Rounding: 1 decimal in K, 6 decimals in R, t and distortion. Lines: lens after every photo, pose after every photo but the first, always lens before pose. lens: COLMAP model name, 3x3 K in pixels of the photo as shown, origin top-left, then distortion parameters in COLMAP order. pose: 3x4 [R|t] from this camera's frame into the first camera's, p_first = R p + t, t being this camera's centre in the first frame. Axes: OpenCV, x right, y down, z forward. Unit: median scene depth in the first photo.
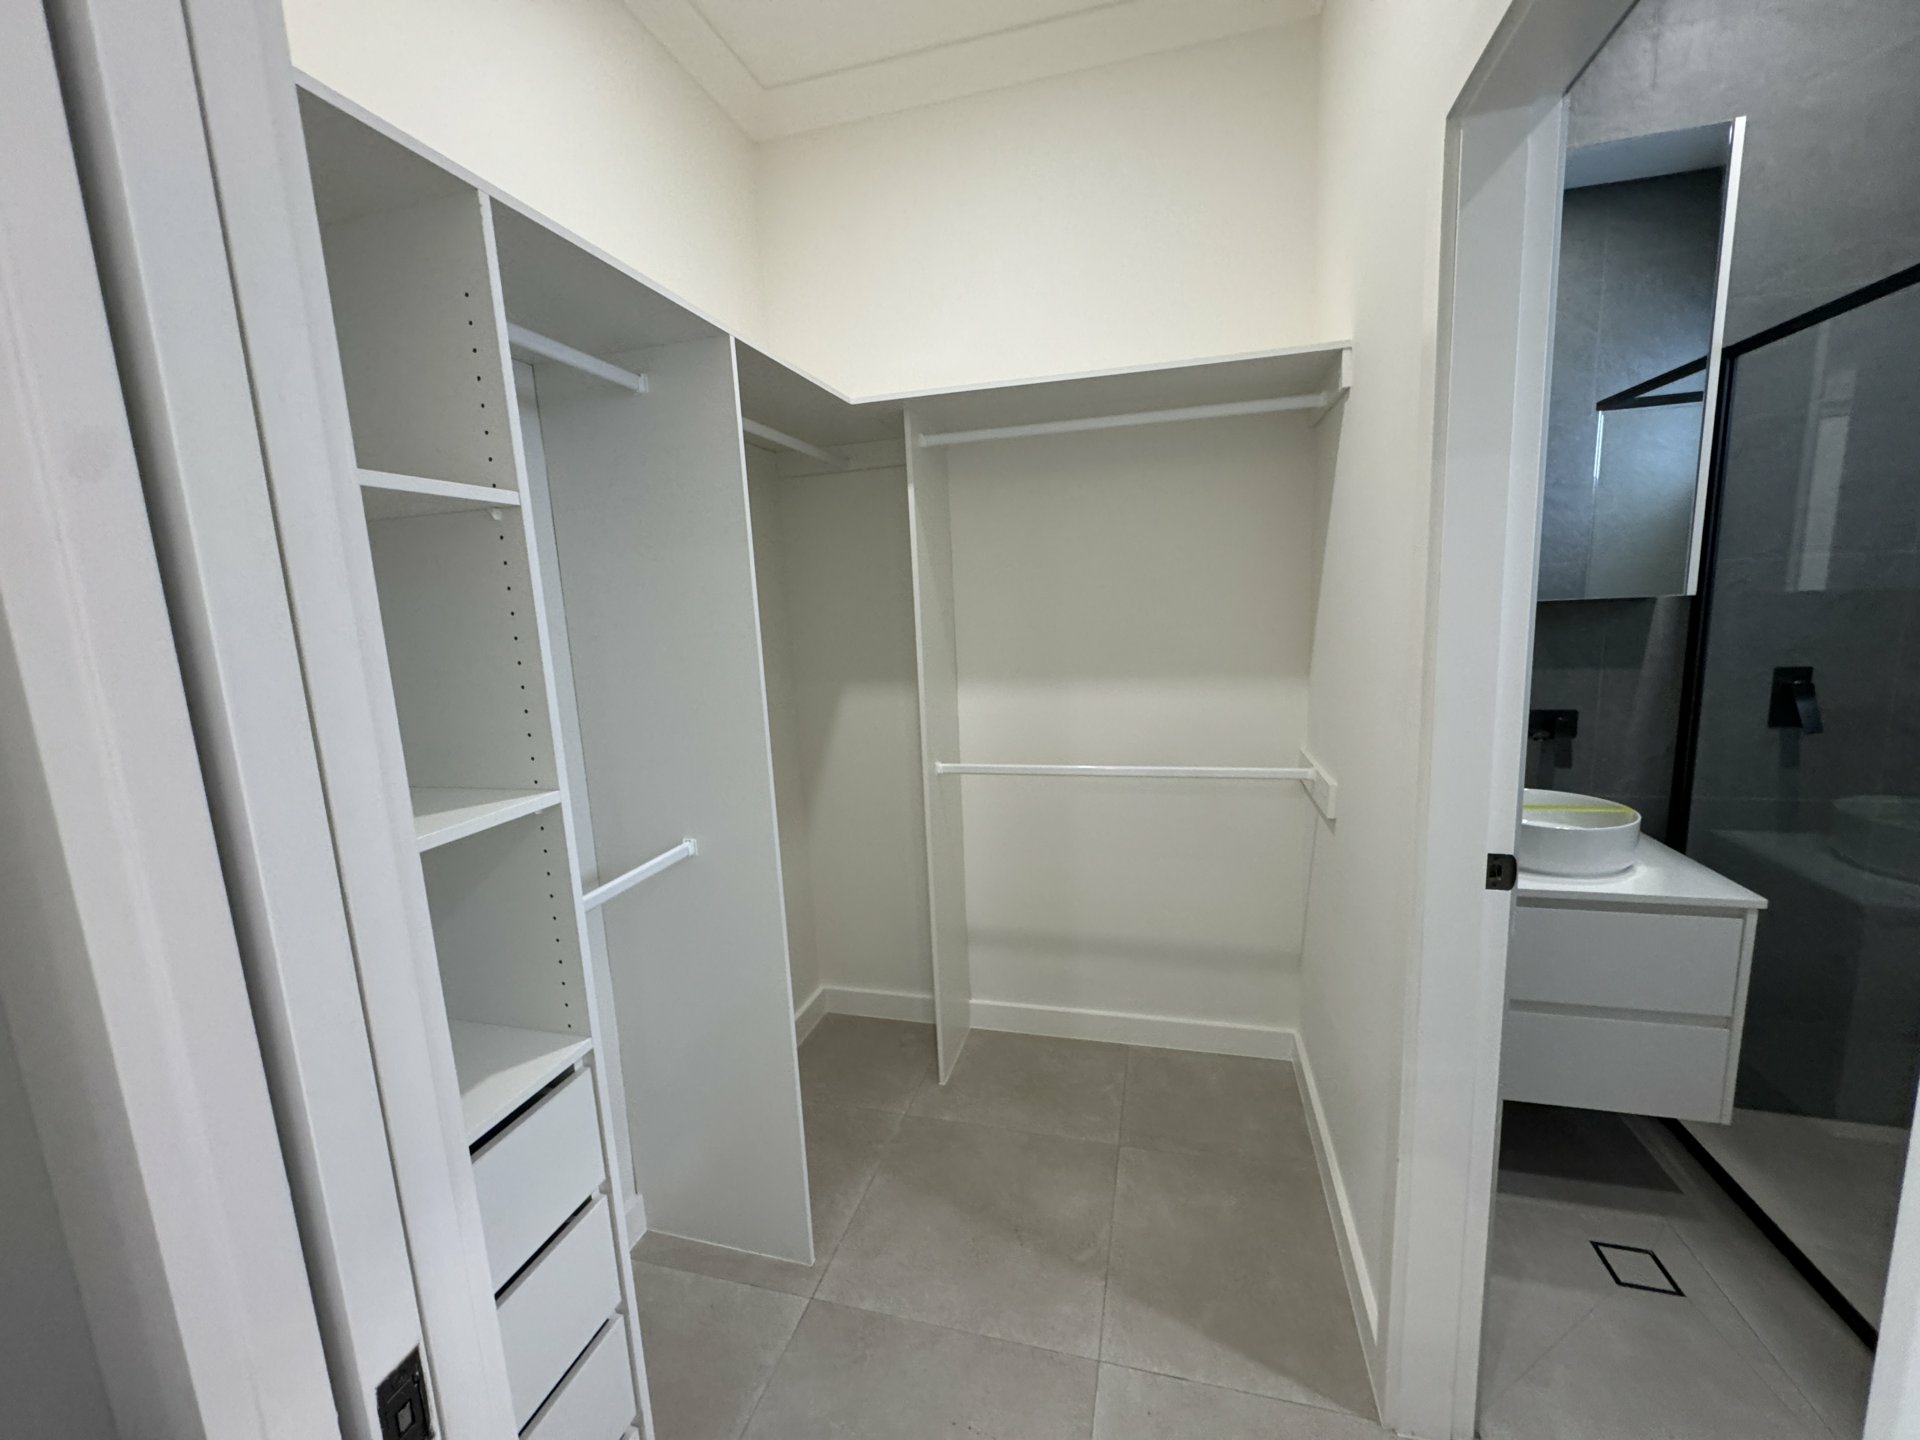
lens RADIAL K [[767.2, 0, 960.0], [0, 767.2, 720.0], [0, 0, 1]] dist [-0.000373, -0.000029]
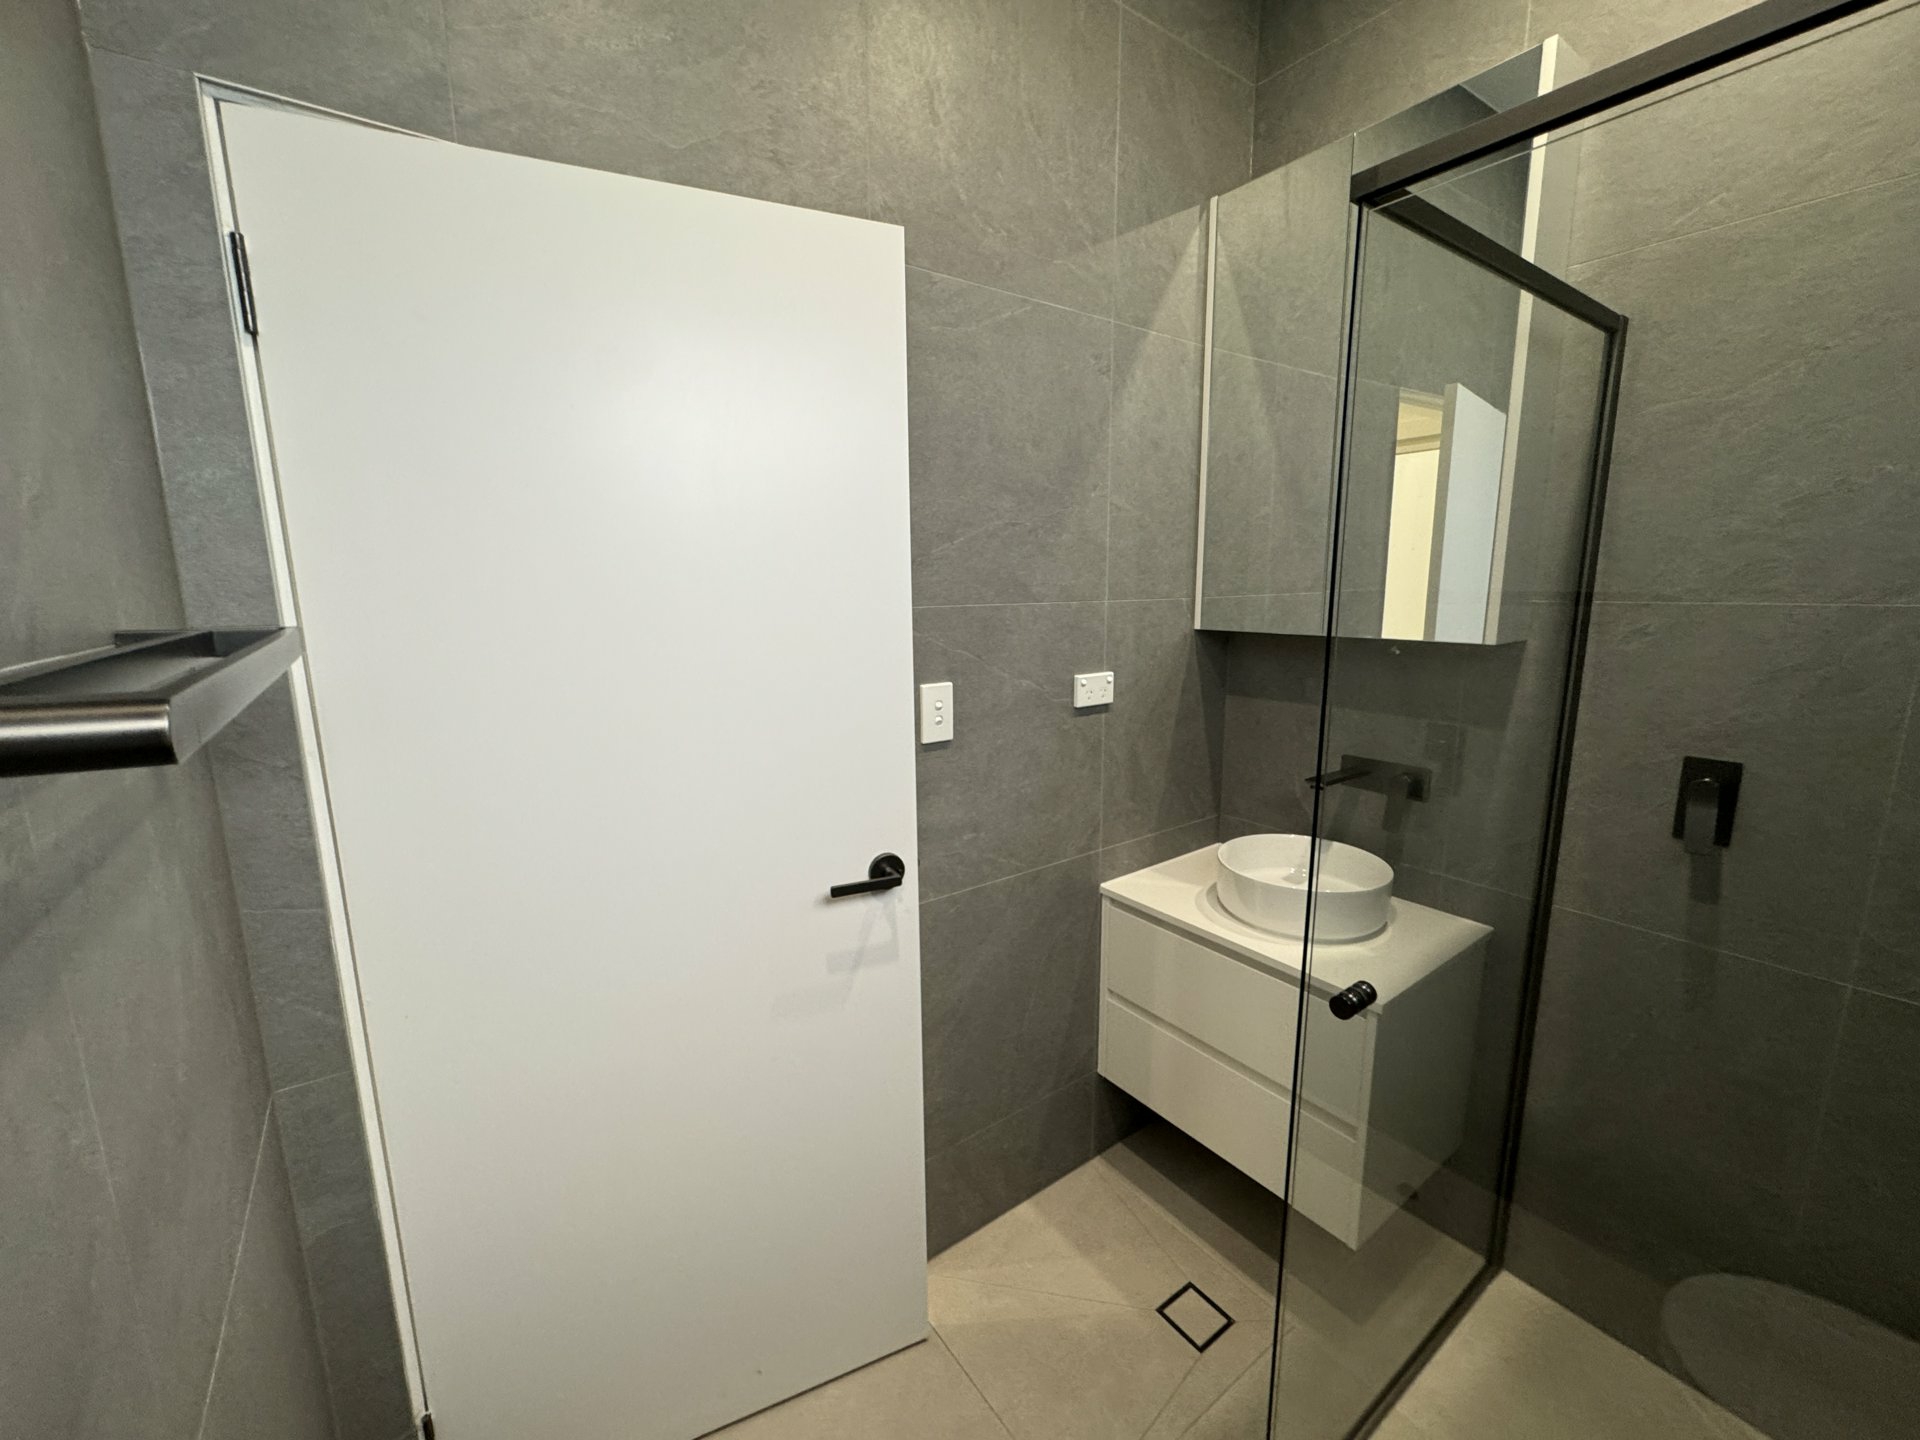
lens RADIAL K [[770.9, 0, 960.0], [0, 770.9, 720.0], [0, 0, 1]] dist [0.000661, 0.000087]
pose [[0.778063, 0.147100, -0.610721, 0.970328], [-0.119738, 0.989101, 0.085691, -0.082275], [0.616669, 0.006454, 0.787196, 0.016206]]
